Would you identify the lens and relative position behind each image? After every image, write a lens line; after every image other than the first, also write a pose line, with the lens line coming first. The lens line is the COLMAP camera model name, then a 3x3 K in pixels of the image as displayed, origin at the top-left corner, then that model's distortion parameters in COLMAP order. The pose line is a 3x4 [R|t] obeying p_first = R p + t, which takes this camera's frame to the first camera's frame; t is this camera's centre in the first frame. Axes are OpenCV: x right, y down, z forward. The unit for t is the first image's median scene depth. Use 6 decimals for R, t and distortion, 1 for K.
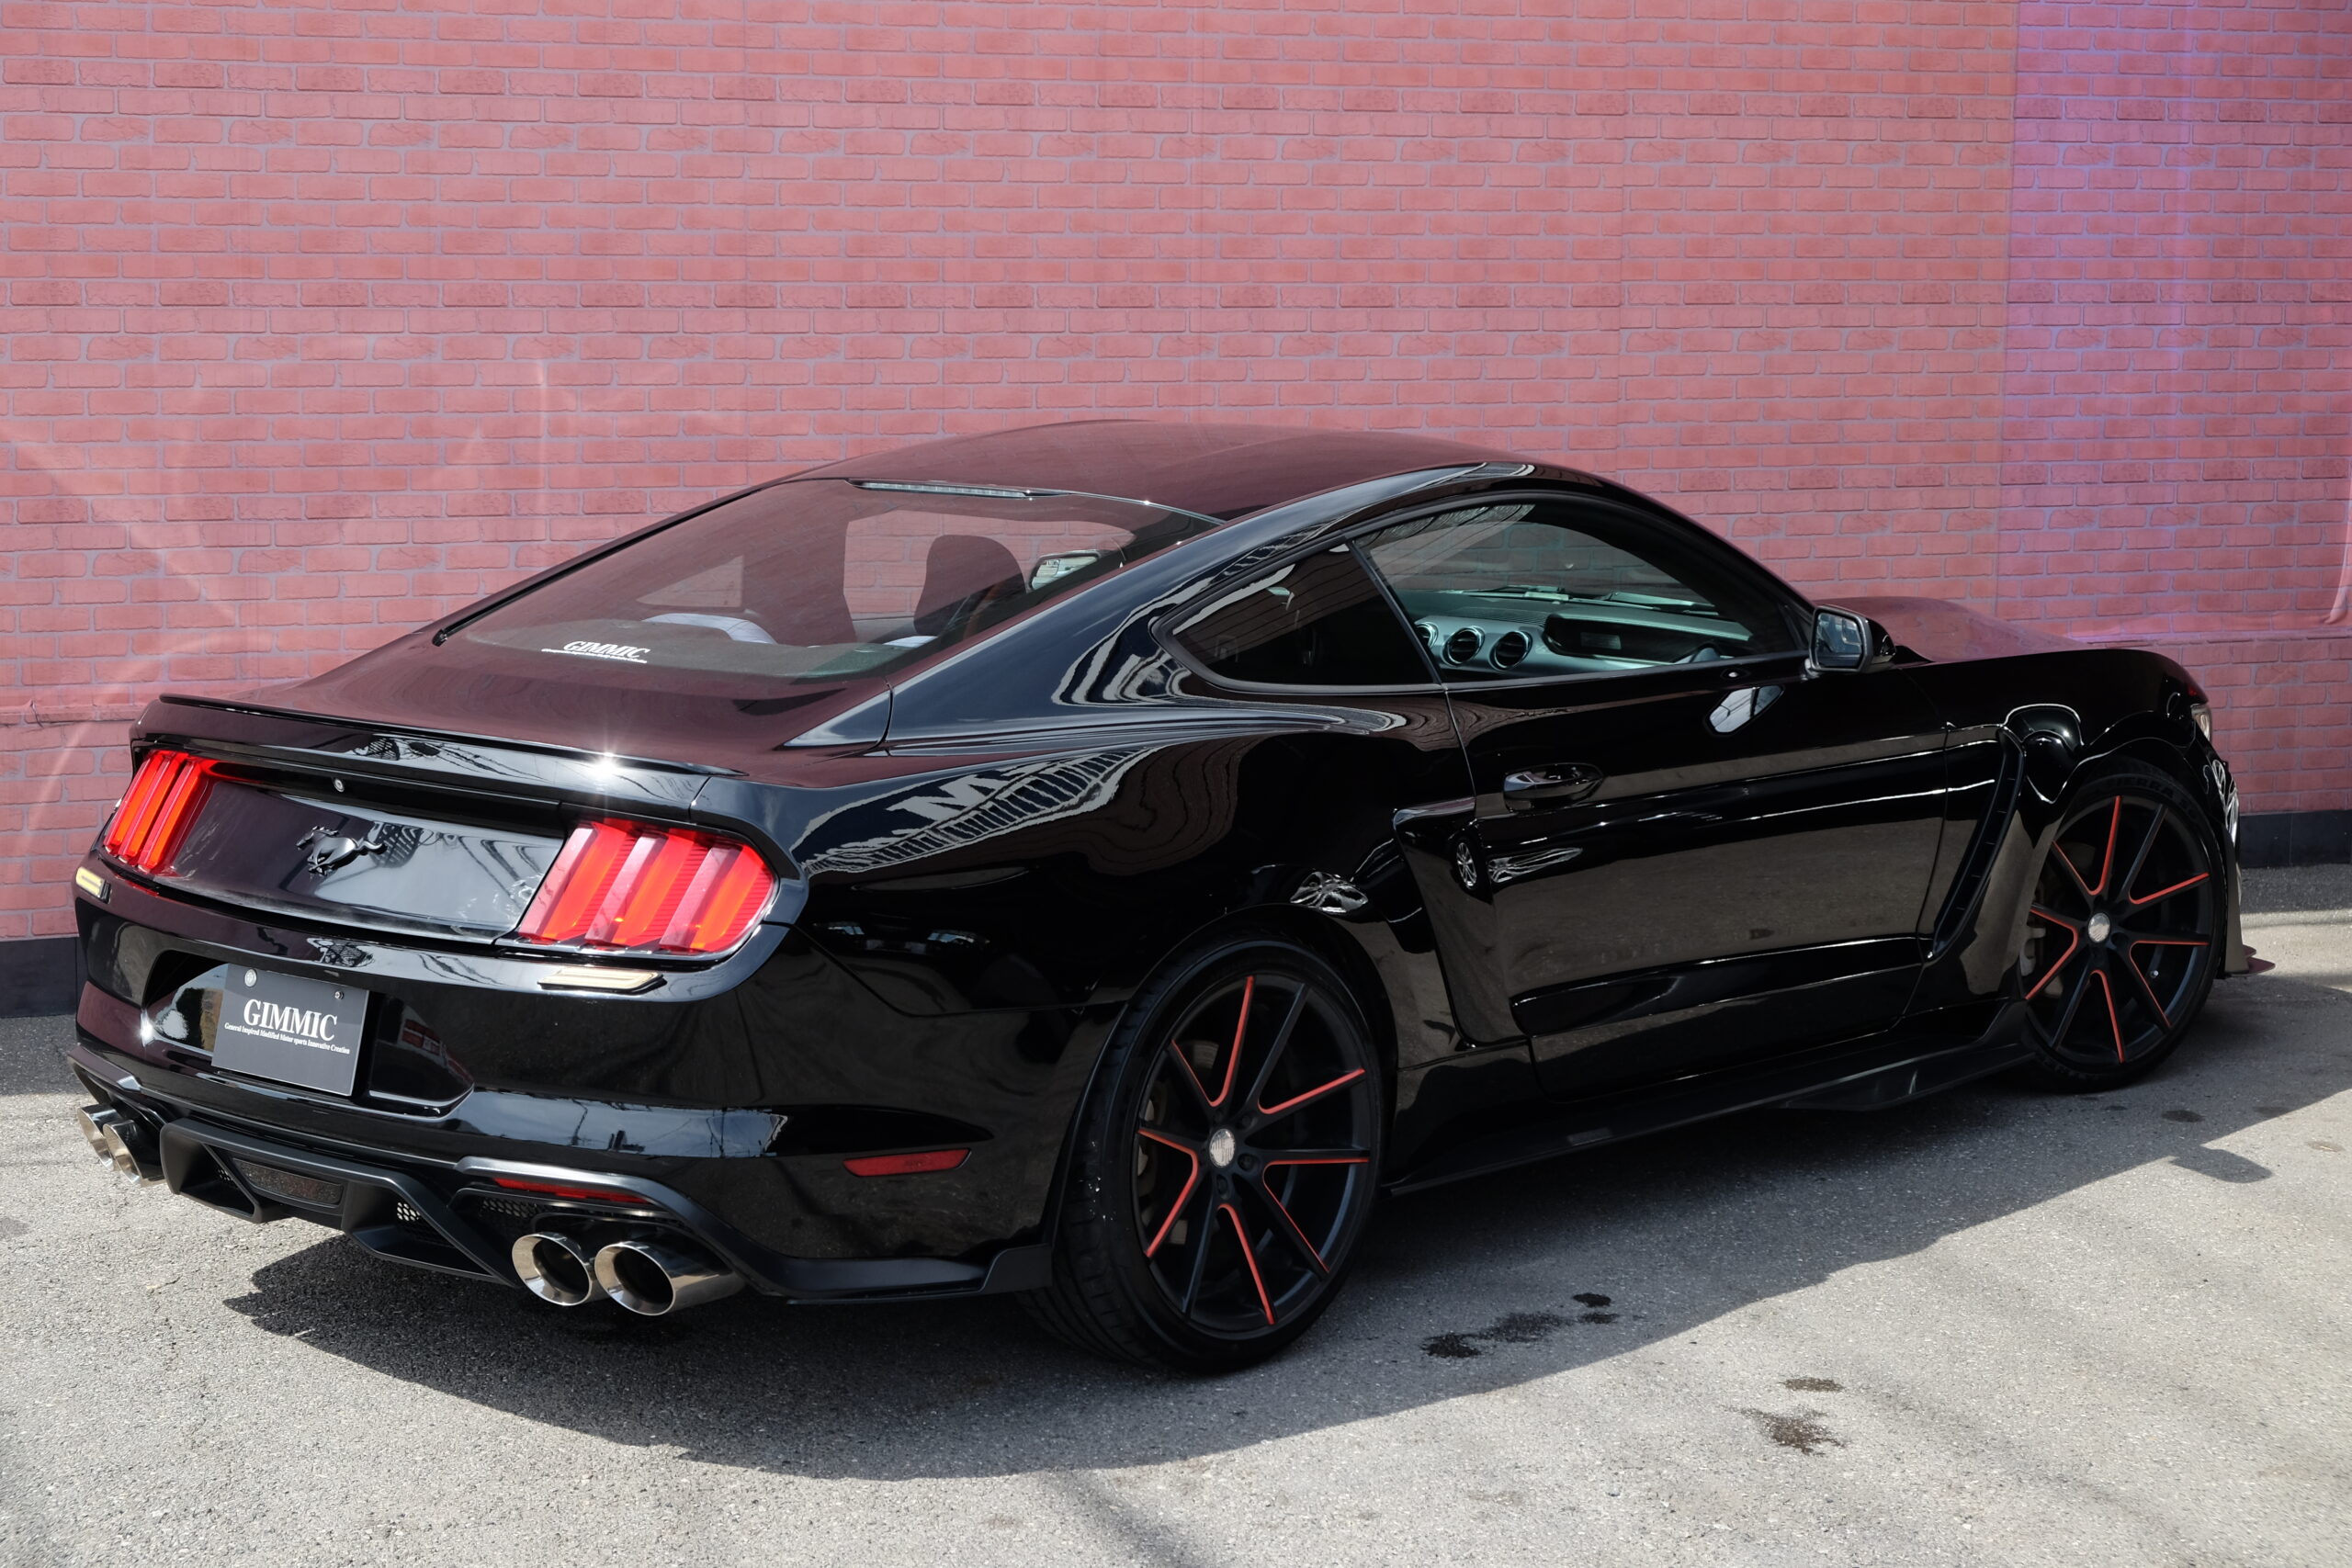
lens RADIAL K [[4215.2, 0, 1170.1], [0, 4215.2, 788.5], [0, 0, 1]] dist [0.033468, 0.069700]
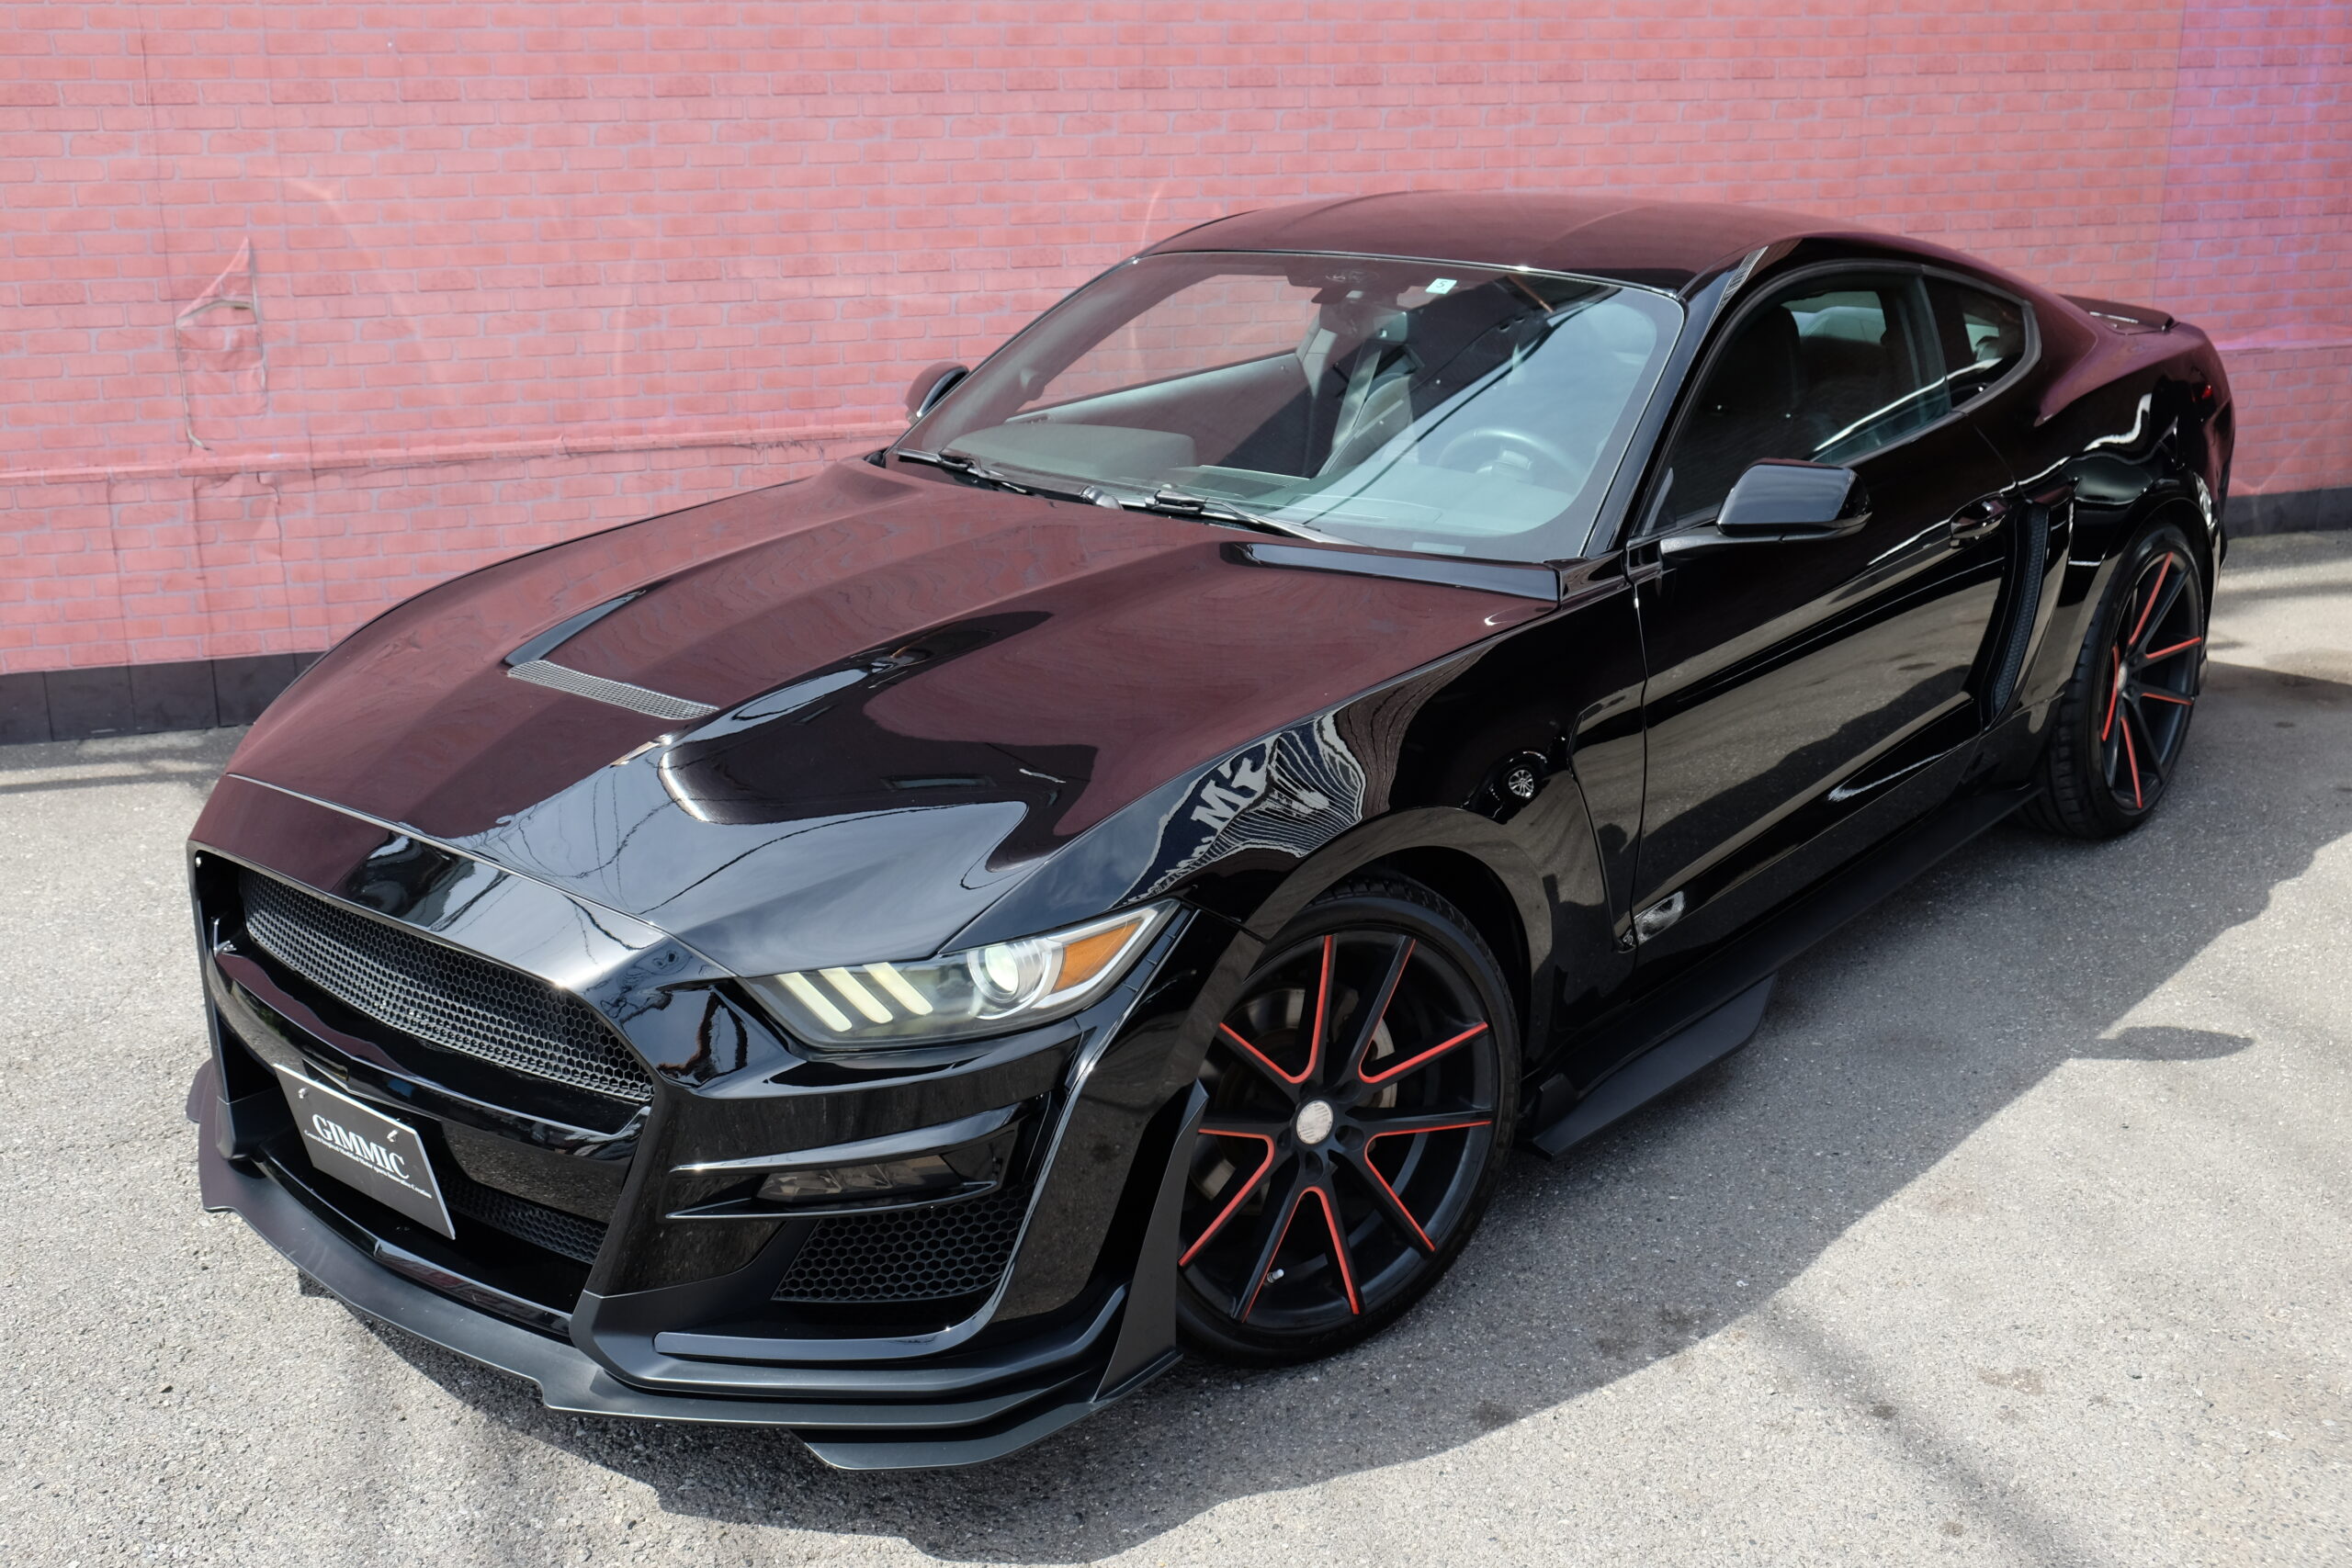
lens RADIAL K [[2487.7, 0, 1174.8], [0, 2487.7, 766.5], [0, 0, 1]] dist [-0.045573, 0.110338]
pose [[0.997705, 0.001876, -0.067688, -0.044864], [0.008646, 0.987905, 0.154822, -0.034080], [0.067160, -0.155052, 0.985621, 0.286973]]
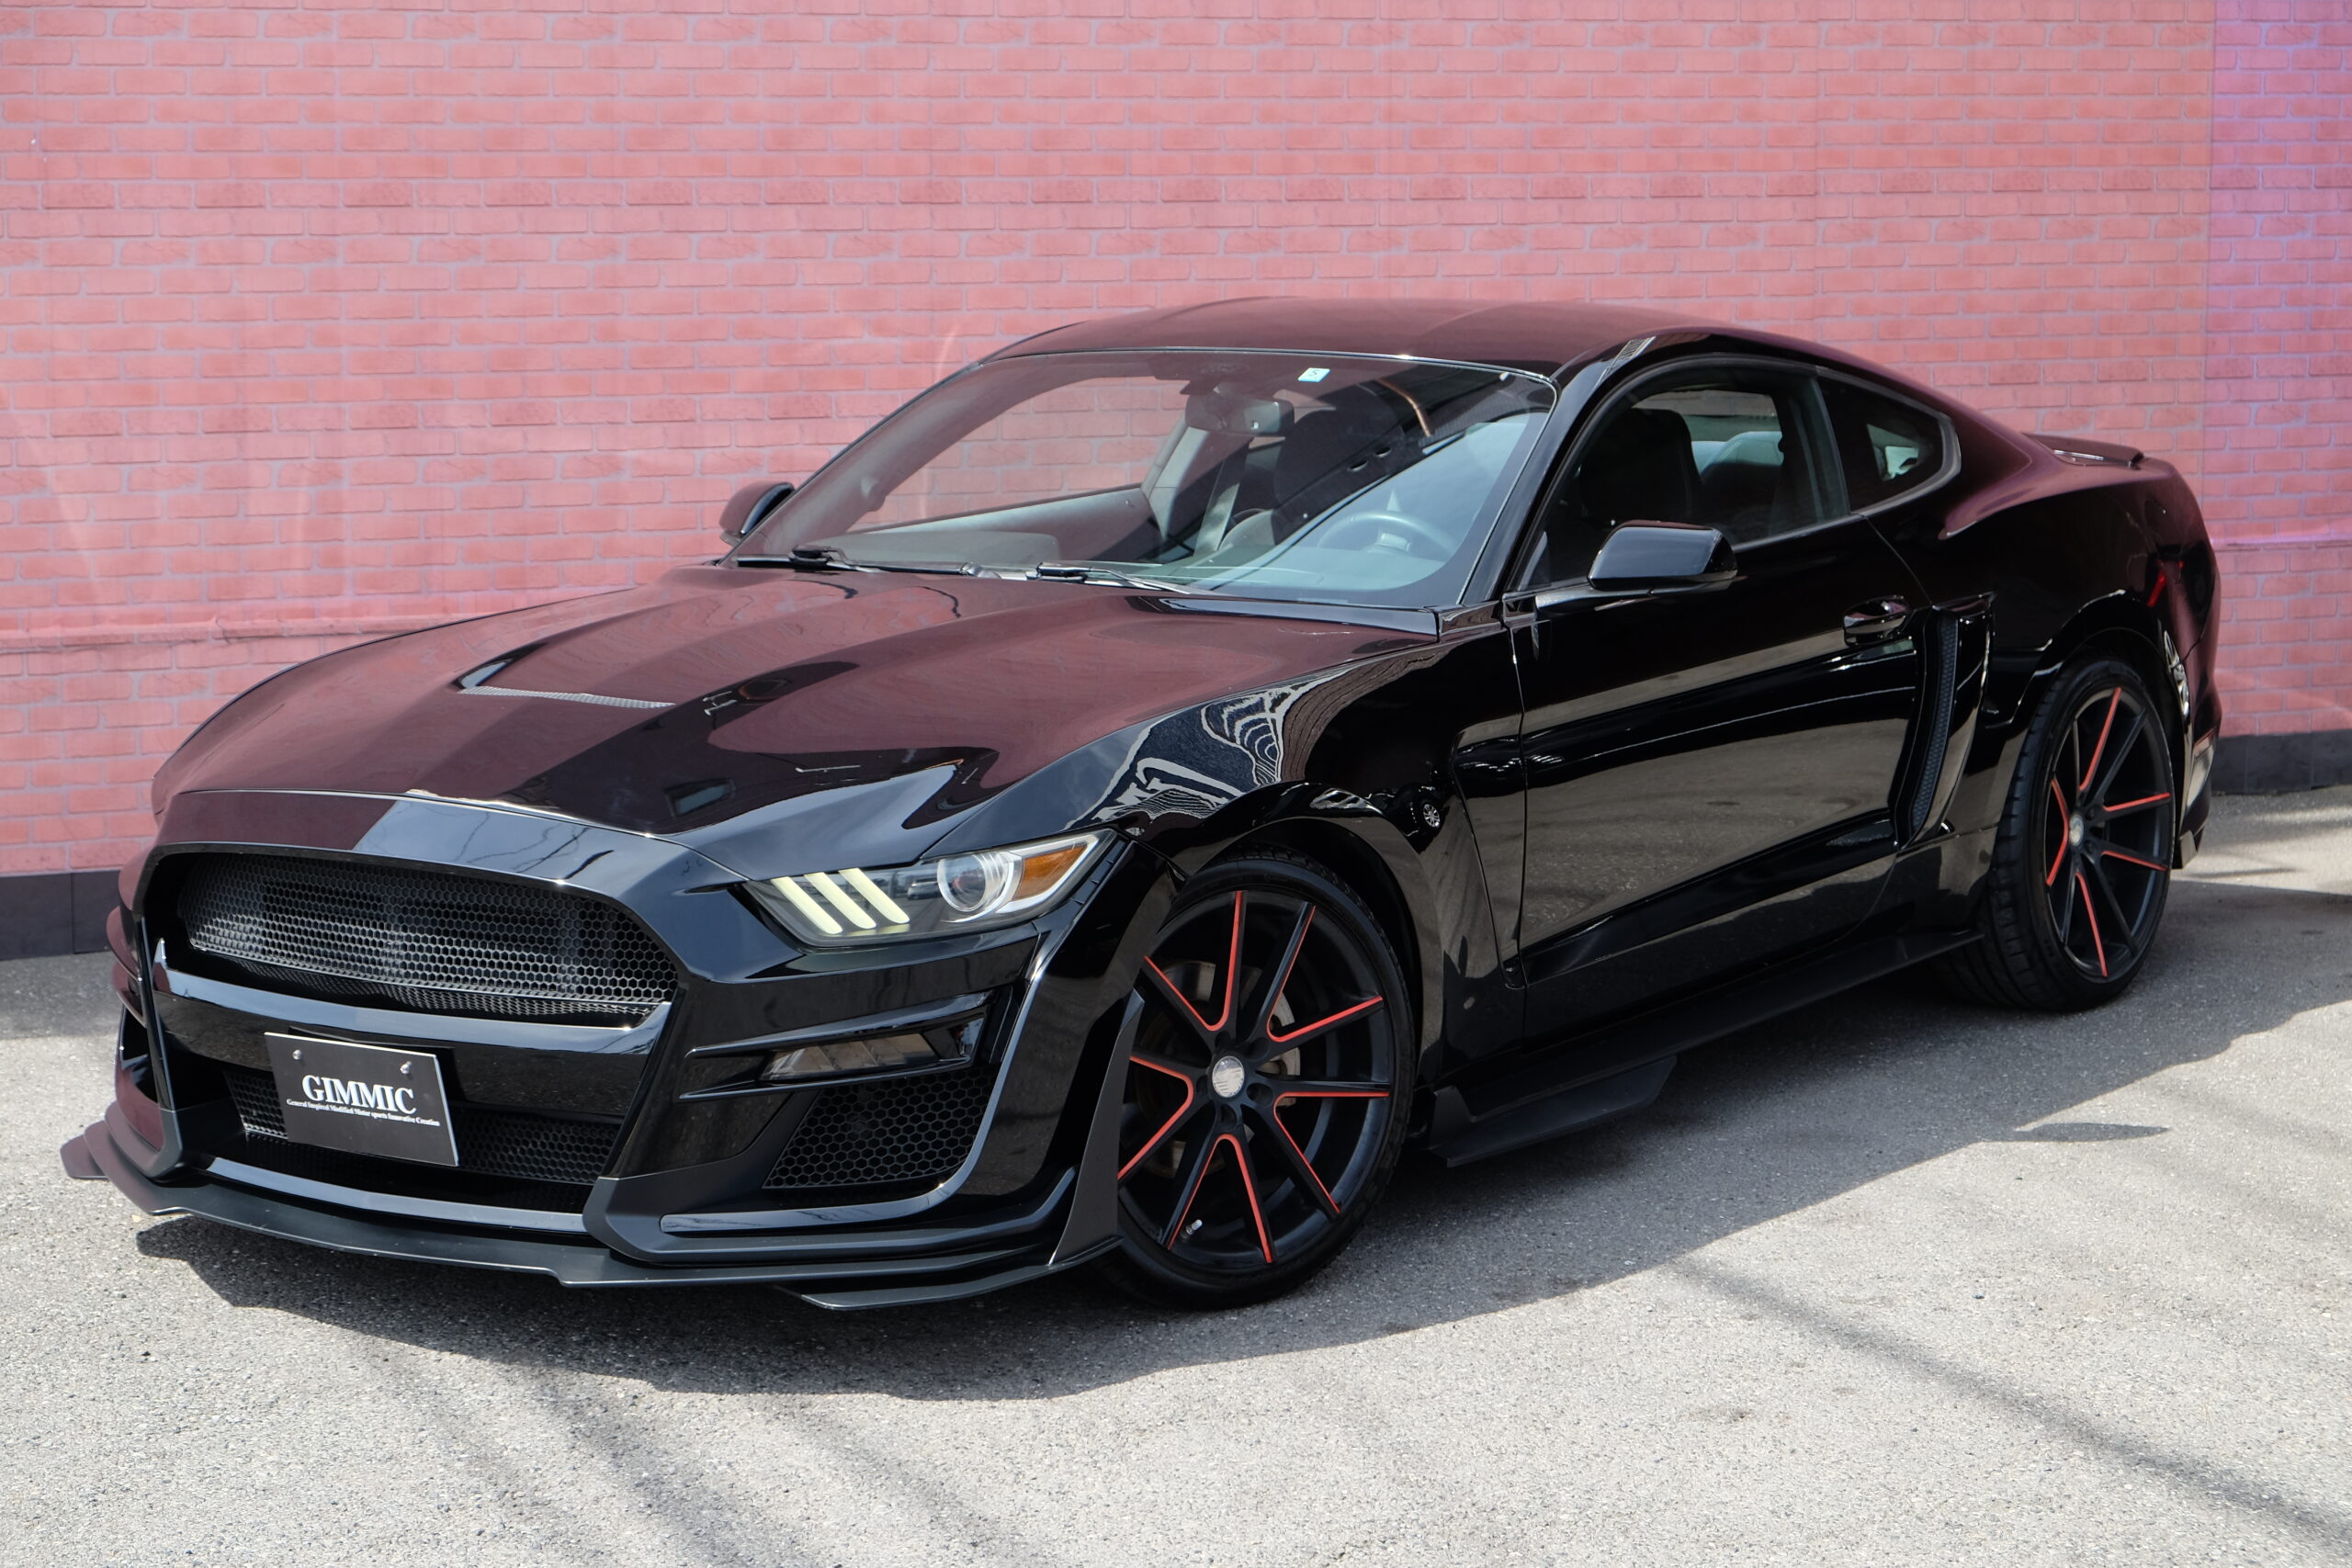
lens RADIAL K [[4887.9, 0, 1177.5], [0, 4887.9, 807.6], [0, 0, 1]] dist [0.020514, 0.212855]
pose [[0.999609, -0.016393, 0.022646, -0.072584], [0.016514, 0.999850, -0.005149, 0.031203], [-0.022558, 0.005521, 0.999730, -0.121395]]
